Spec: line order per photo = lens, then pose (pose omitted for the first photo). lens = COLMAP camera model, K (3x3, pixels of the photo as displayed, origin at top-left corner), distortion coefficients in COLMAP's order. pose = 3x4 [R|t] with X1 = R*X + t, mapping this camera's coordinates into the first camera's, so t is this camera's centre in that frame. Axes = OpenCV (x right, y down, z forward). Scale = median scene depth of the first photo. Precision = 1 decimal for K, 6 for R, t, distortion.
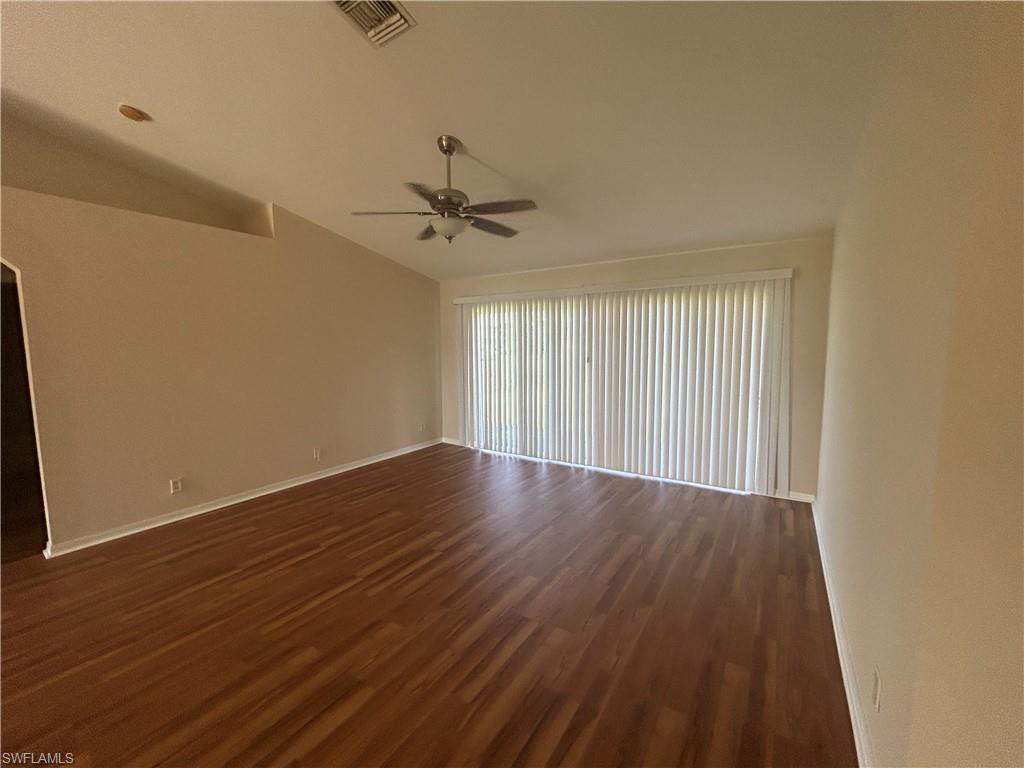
lens RADIAL K [[416.0, 0, 509.8], [0, 416.0, 384.7], [0, 0, 1]] dist [0.000293, -0.000403]
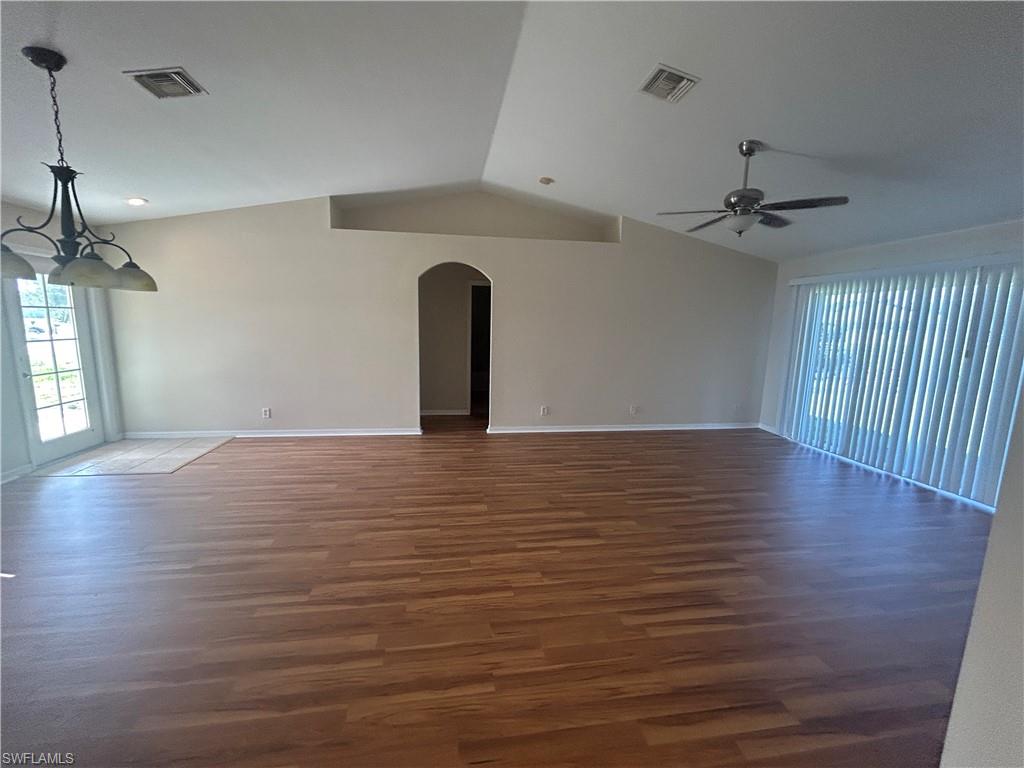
lens RADIAL K [[416.0, 0, 512.6], [0, 416.0, 385.0], [0, 0, 1]] dist [0.000293, -0.000403]
pose [[0.674693, 0.134017, -0.725830, 0.298990], [-0.100165, 0.990905, 0.089852, 0.017018], [0.731270, 0.012080, 0.681981, -0.204636]]
